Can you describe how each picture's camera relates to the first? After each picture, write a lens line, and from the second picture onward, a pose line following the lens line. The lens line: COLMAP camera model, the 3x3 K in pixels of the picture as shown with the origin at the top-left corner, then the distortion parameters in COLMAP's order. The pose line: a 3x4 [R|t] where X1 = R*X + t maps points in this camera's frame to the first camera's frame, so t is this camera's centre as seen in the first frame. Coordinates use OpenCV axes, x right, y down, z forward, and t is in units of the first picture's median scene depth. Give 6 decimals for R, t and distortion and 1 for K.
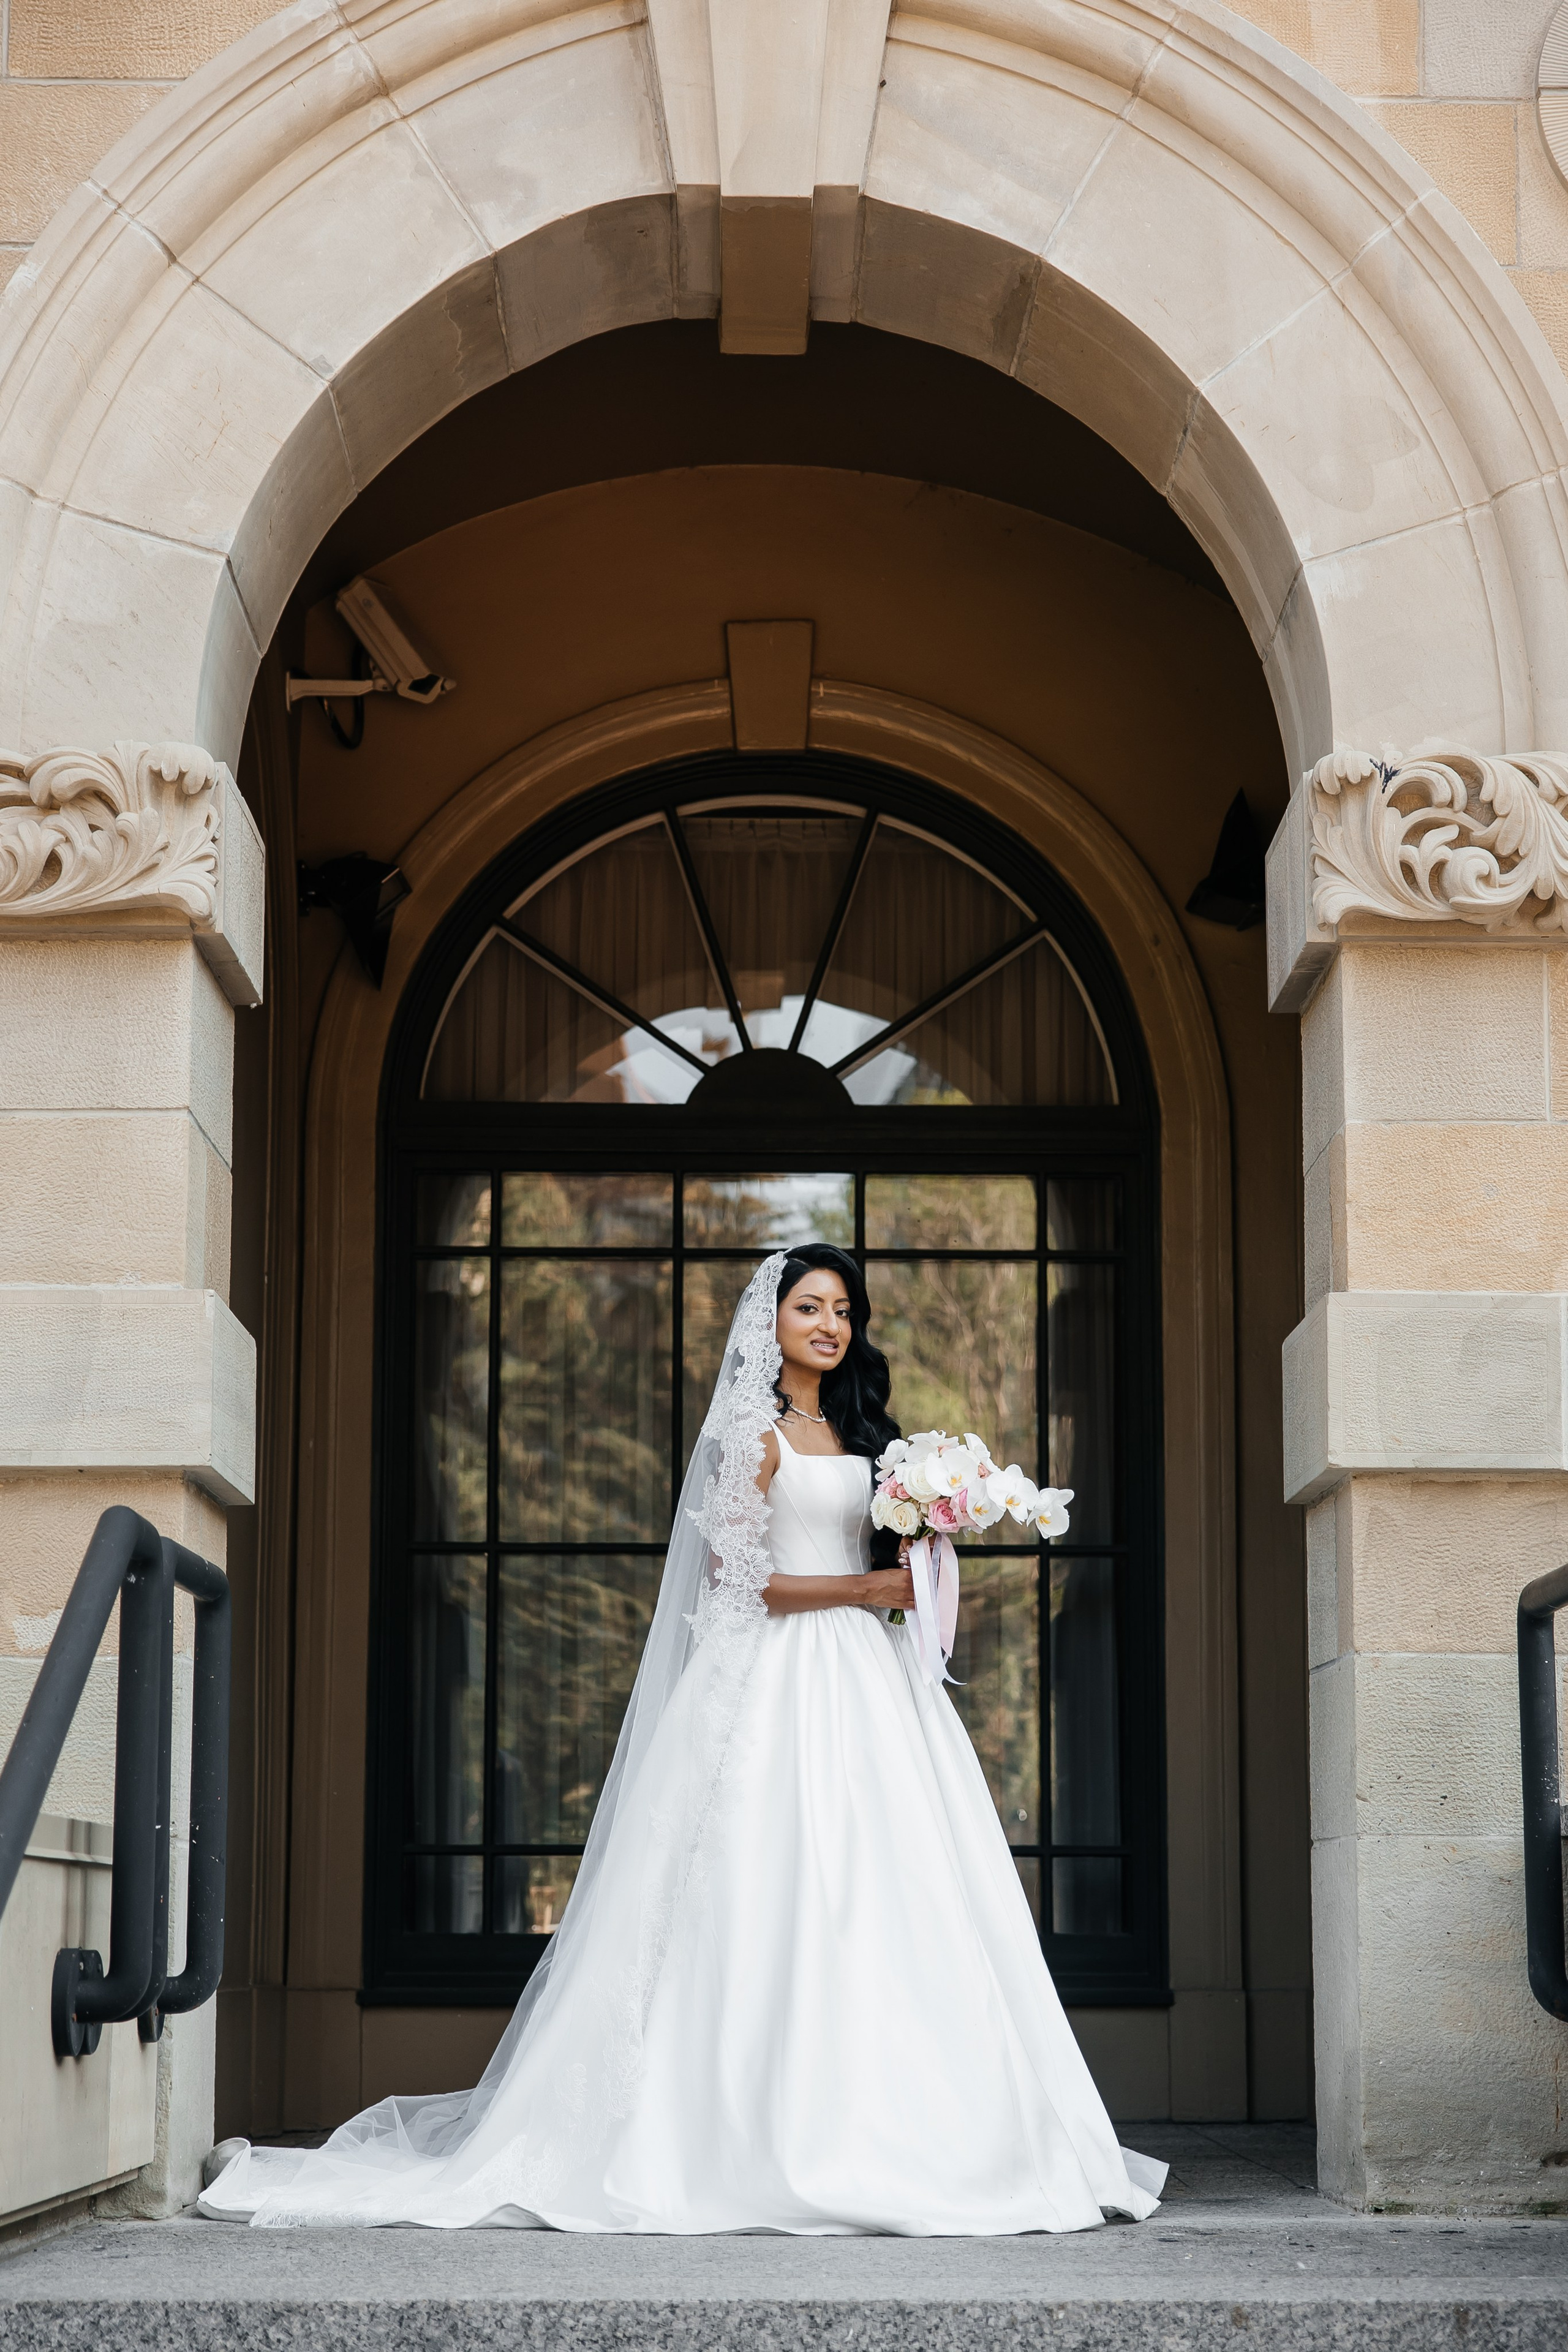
lens RADIAL K [[4227.2, 0, 841.5], [0, 4227.2, 1312.6], [0, 0, 1]] dist [0.029283, 0.020038]
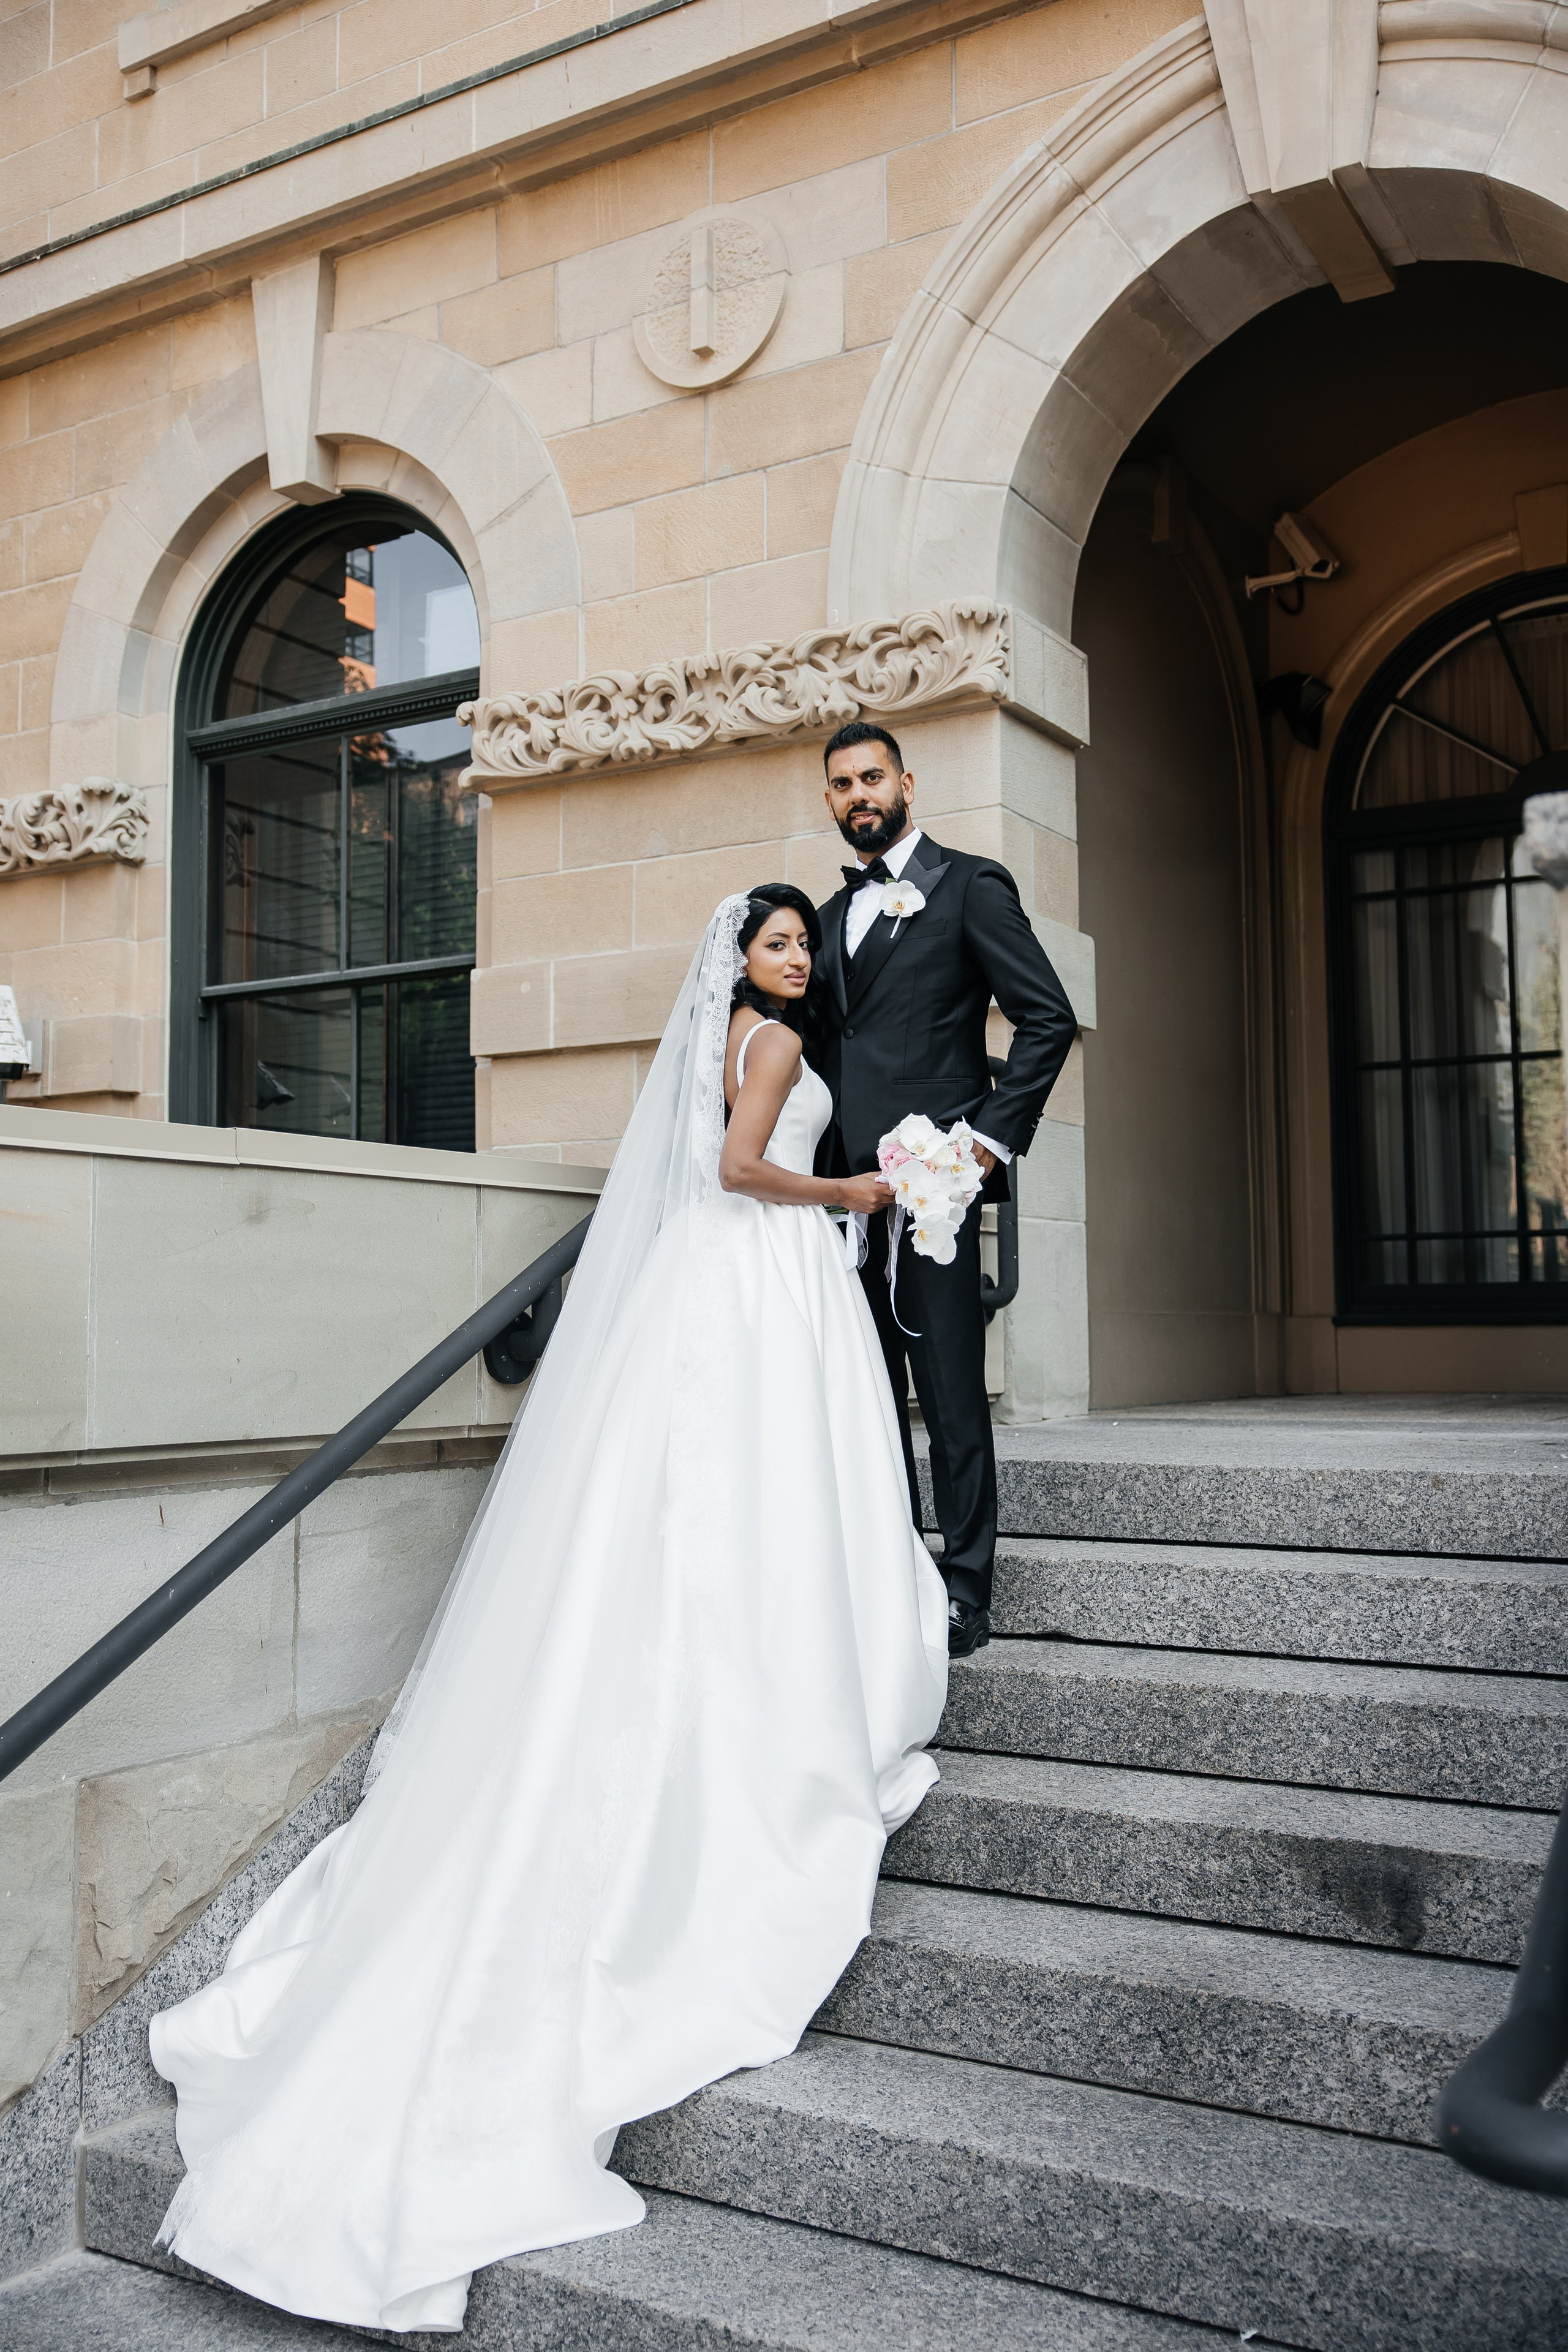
lens RADIAL K [[2099.2, 0, 776.2], [0, 2099.2, 1178.8], [0, 0, 1]] dist [-0.012581, 0.022224]
pose [[0.847142, -0.046003, -0.529371, 0.216664], [0.085165, 0.995121, 0.049811, 0.054274], [0.524497, -0.087281, 0.846927, 0.191109]]
